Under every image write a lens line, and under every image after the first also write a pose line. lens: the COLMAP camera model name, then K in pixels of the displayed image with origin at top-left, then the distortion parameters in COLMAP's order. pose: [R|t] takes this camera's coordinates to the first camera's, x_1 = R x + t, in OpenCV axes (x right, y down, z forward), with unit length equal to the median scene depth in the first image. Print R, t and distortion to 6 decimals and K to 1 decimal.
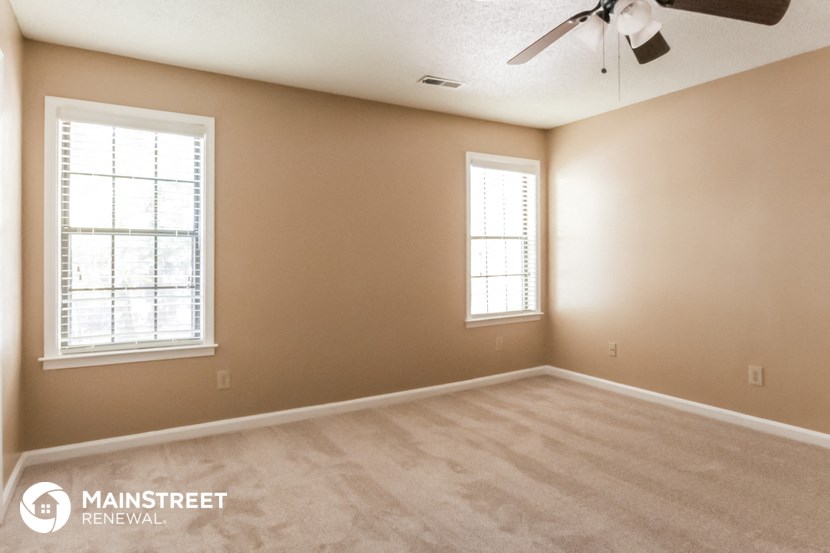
lens RADIAL K [[543.3, 0, 413.2], [0, 543.3, 262.8], [0, 0, 1]] dist [0.003563, 0.002922]
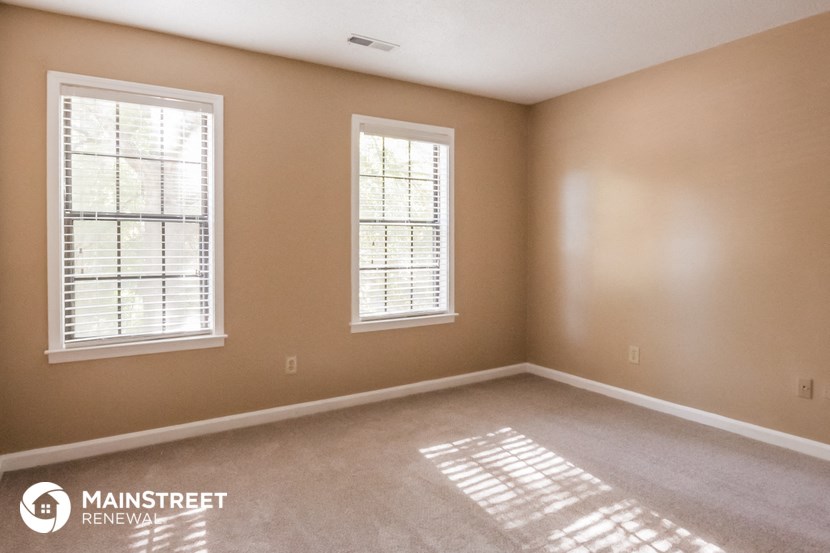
lens RADIAL K [[601.7, 0, 416.6], [0, 601.7, 275.5], [0, 0, 1]] dist [-0.006960, 0.007185]
pose [[0.998378, -0.003590, 0.056821, -0.098473], [0.001212, 0.999123, 0.041843, 0.000962], [-0.056921, -0.041706, 0.997507, -0.064609]]
